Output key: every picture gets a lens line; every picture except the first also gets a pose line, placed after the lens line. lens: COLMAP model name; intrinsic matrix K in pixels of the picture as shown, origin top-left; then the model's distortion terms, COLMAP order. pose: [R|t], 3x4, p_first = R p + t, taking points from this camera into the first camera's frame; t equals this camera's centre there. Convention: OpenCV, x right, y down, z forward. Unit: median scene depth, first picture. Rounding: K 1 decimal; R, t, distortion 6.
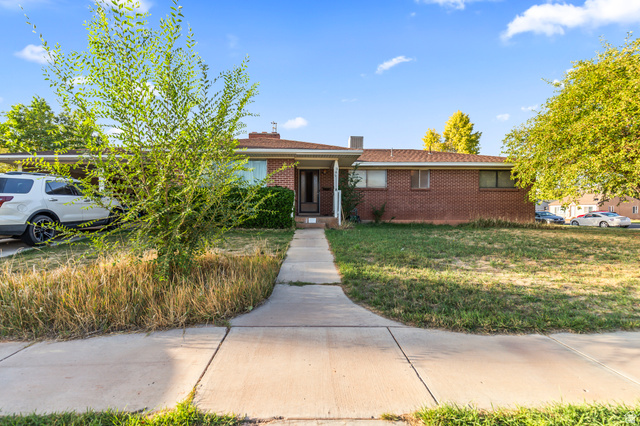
lens RADIAL K [[297.2, 0, 320.0], [0, 297.2, 213.0], [0, 0, 1]] dist [0.000558, -0.000005]
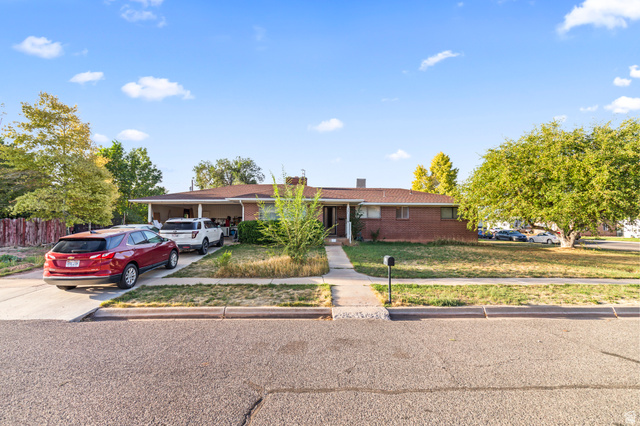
lens RADIAL K [[297.2, 0, 320.0], [0, 297.2, 213.0], [0, 0, 1]] dist [0.000558, -0.000005]
pose [[0.999777, 0.001353, -0.021076, -0.057321], [-0.002233, 0.999125, -0.041767, -0.049030], [0.021001, 0.041804, 0.998905, -0.557962]]
